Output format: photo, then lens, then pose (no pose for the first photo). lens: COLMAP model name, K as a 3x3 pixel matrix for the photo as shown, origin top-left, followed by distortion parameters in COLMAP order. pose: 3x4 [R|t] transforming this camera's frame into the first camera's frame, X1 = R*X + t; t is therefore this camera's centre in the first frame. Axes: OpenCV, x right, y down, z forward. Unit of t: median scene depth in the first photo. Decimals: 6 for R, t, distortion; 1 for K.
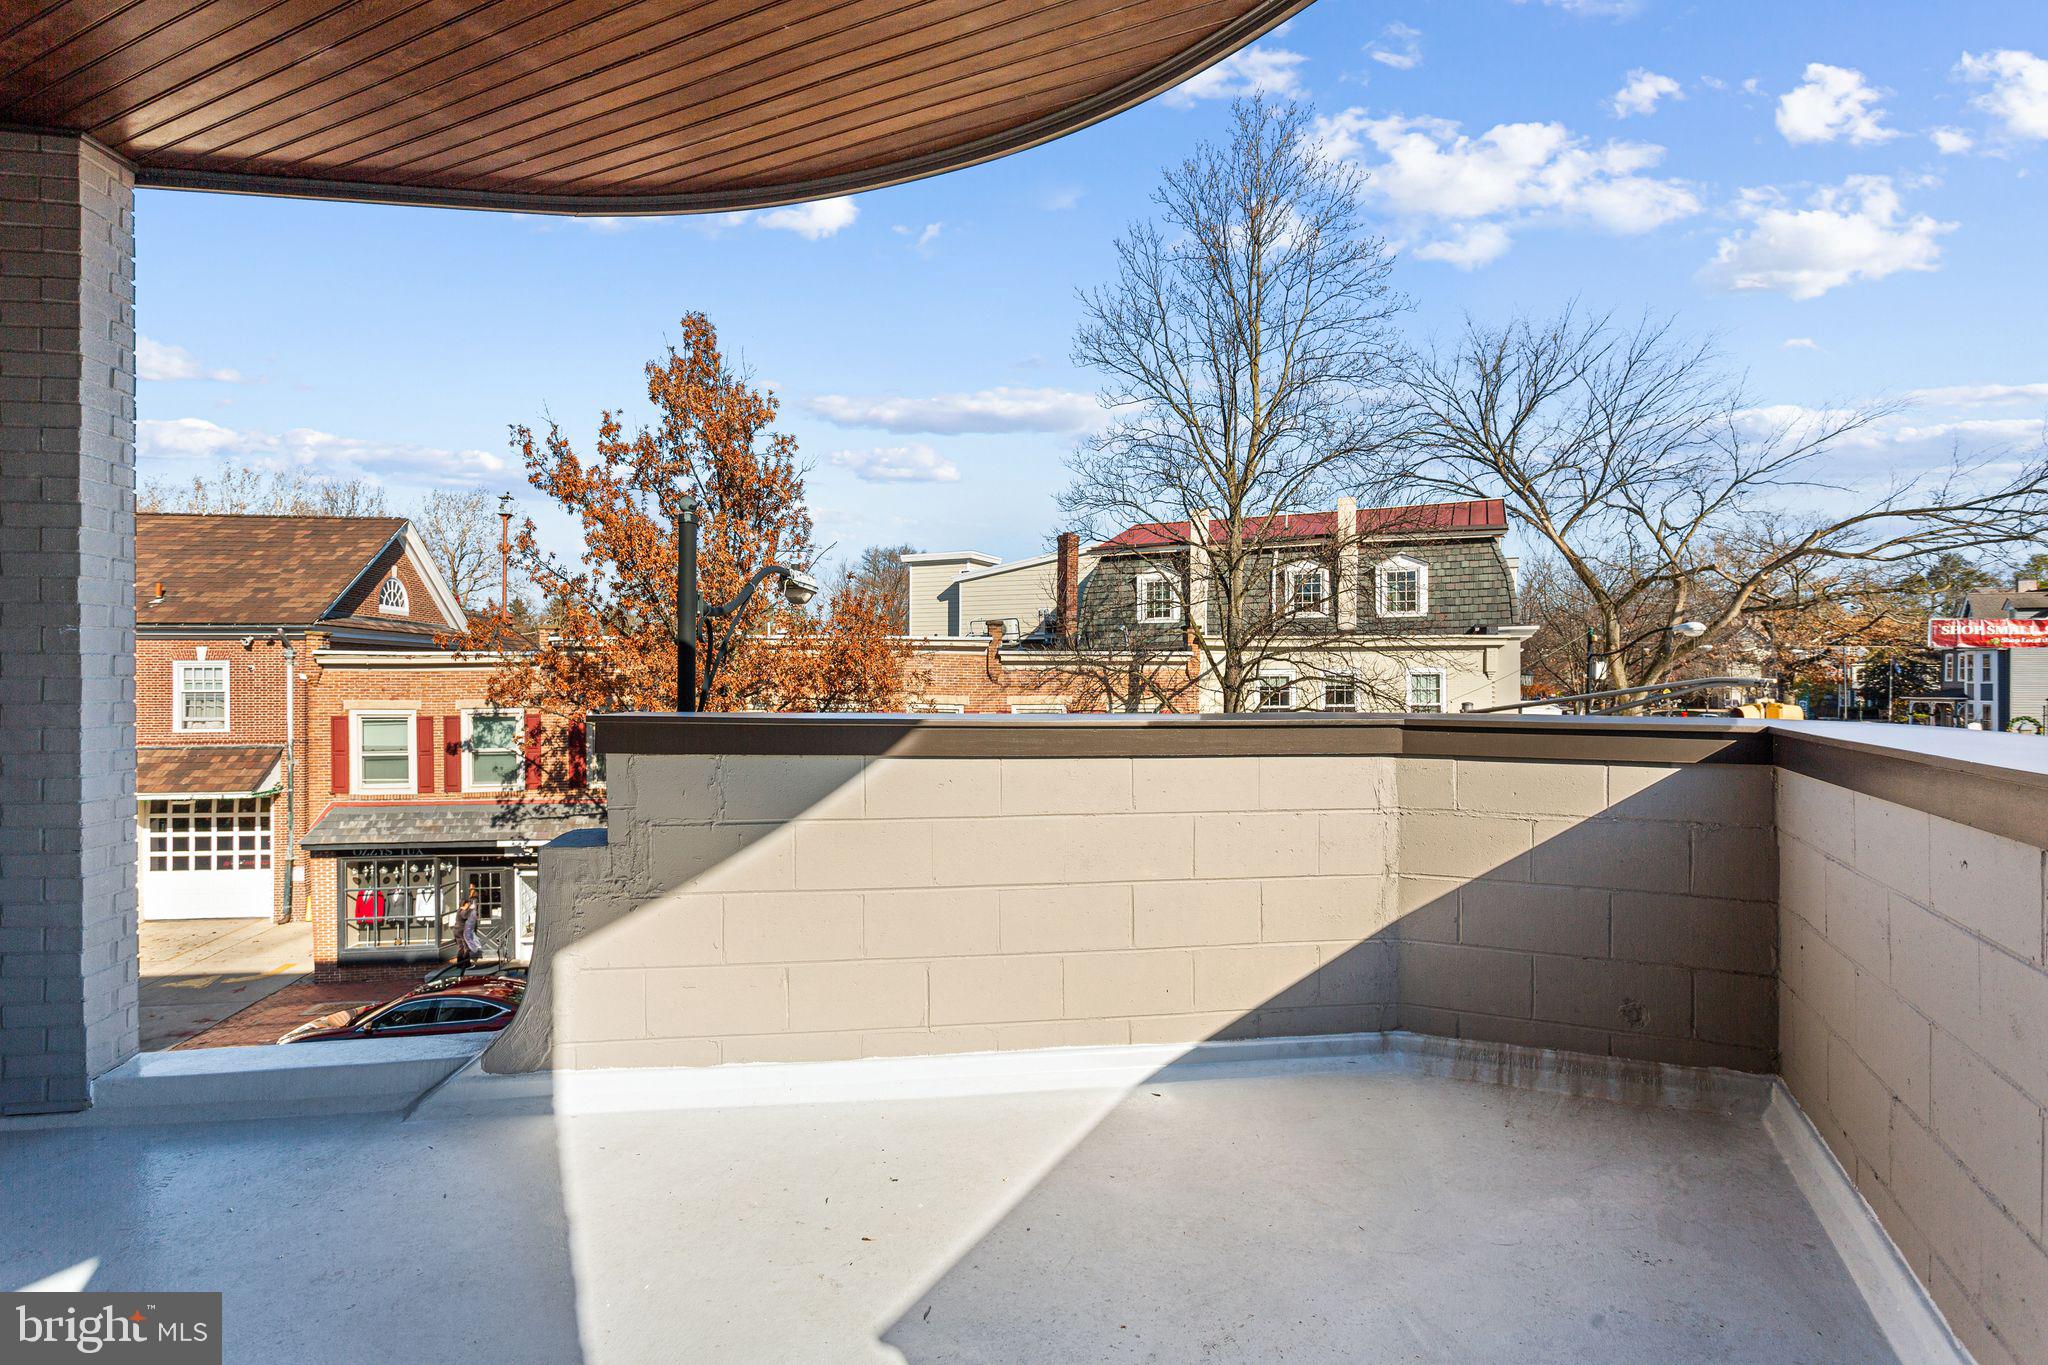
lens RADIAL K [[987.9, 0, 1038.9], [0, 987.9, 670.2], [0, 0, 1]] dist [0.007797, -0.000664]
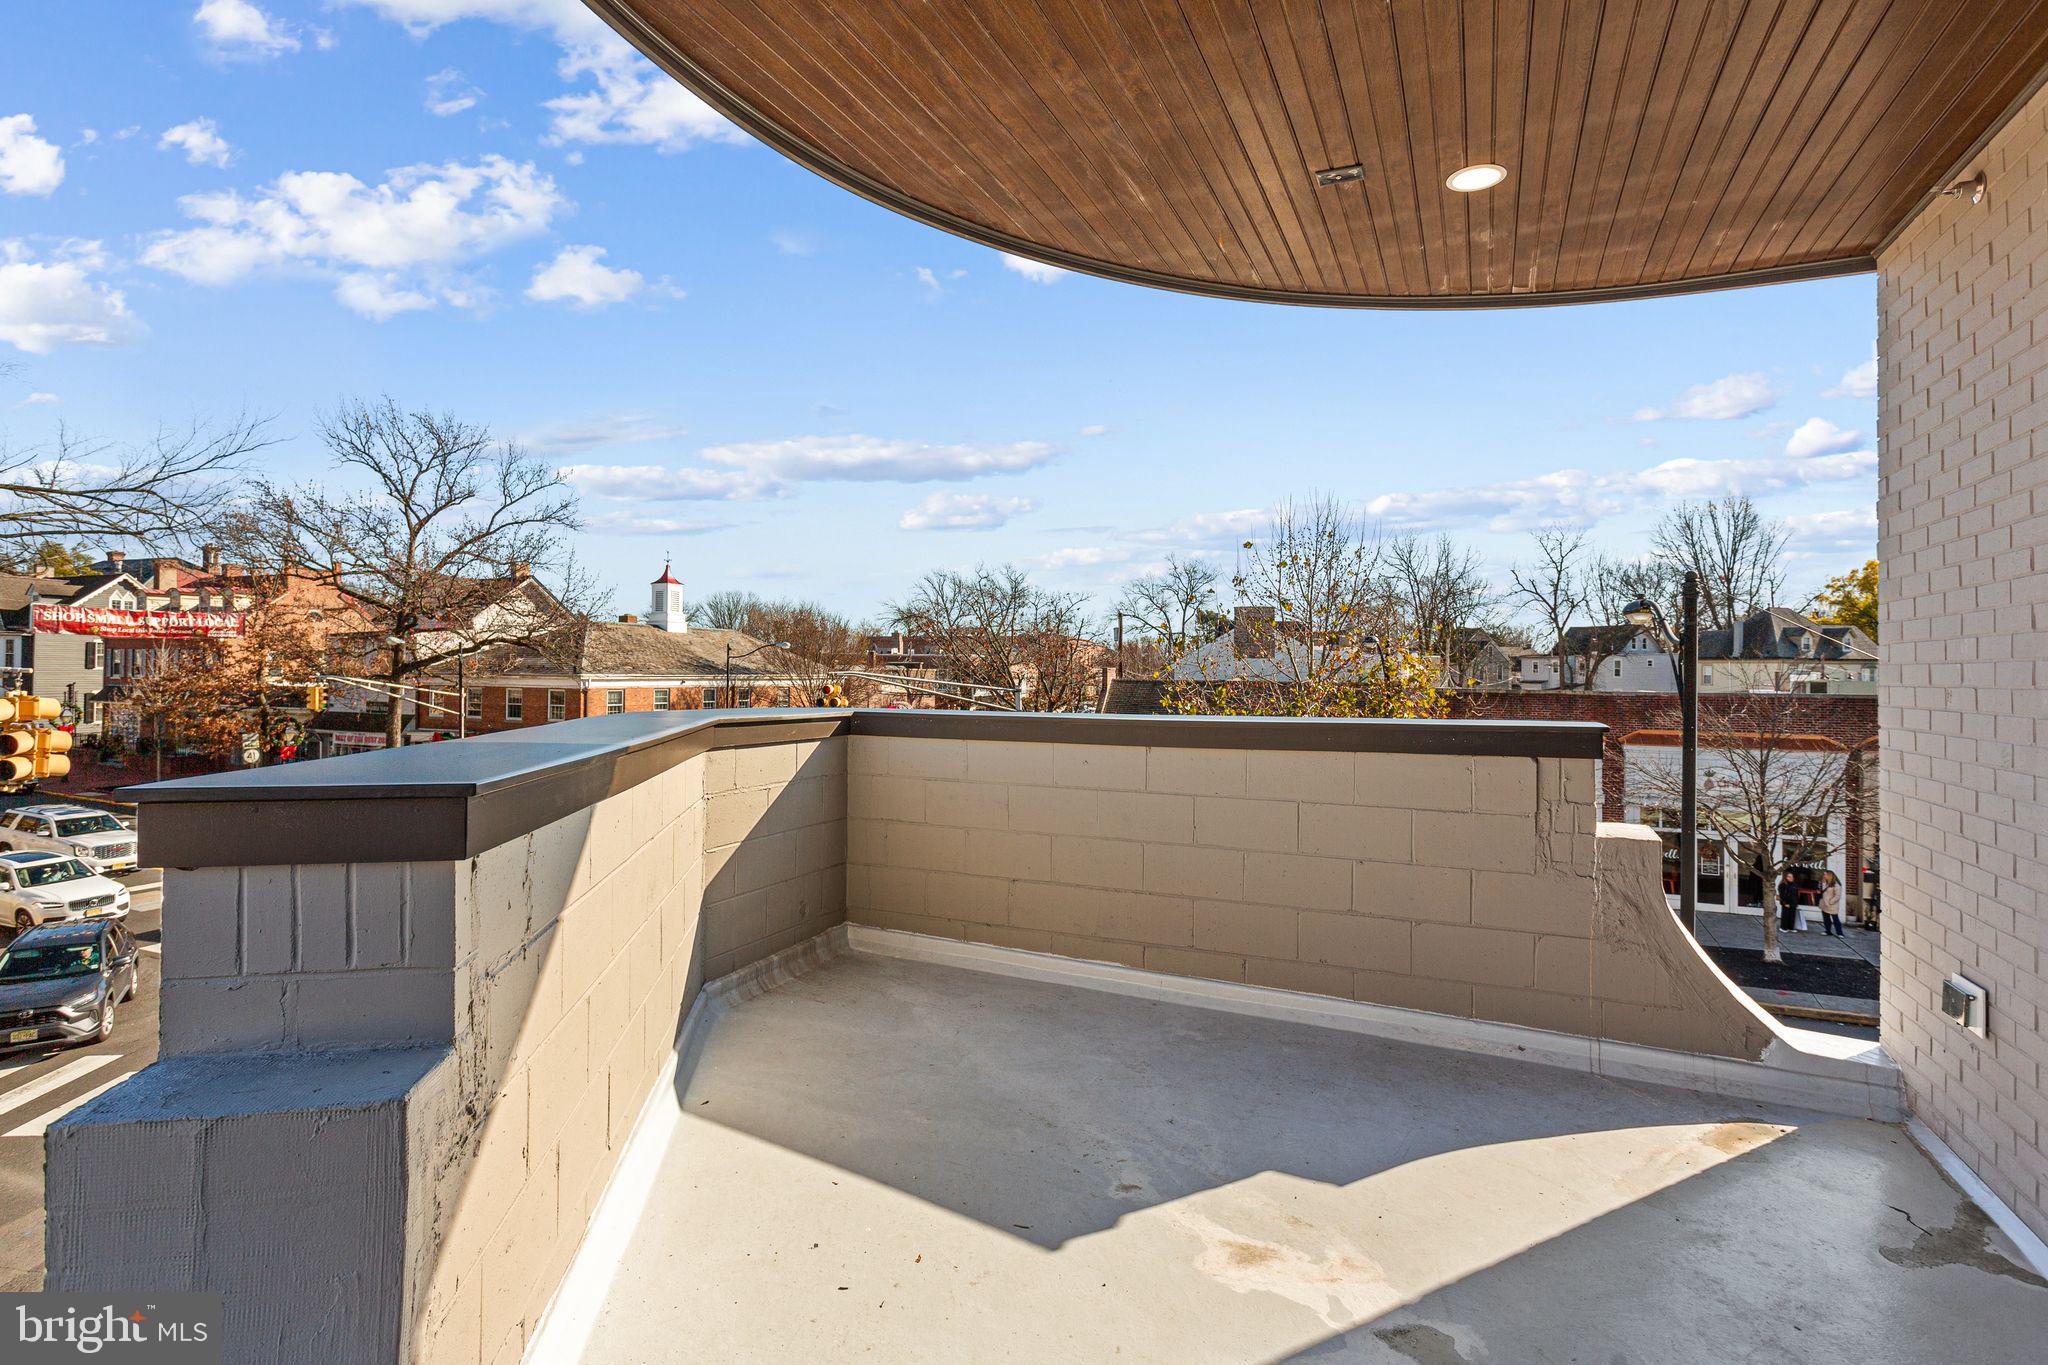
lens RADIAL K [[987.9, 0, 1038.9], [0, 987.9, 670.2], [0, 0, 1]] dist [0.007797, -0.000664]
pose [[-0.030051, 0.003237, 0.999543, -0.117168], [-0.017952, 0.999832, -0.003778, -0.001528], [-0.999387, -0.018057, -0.029988, 0.092331]]
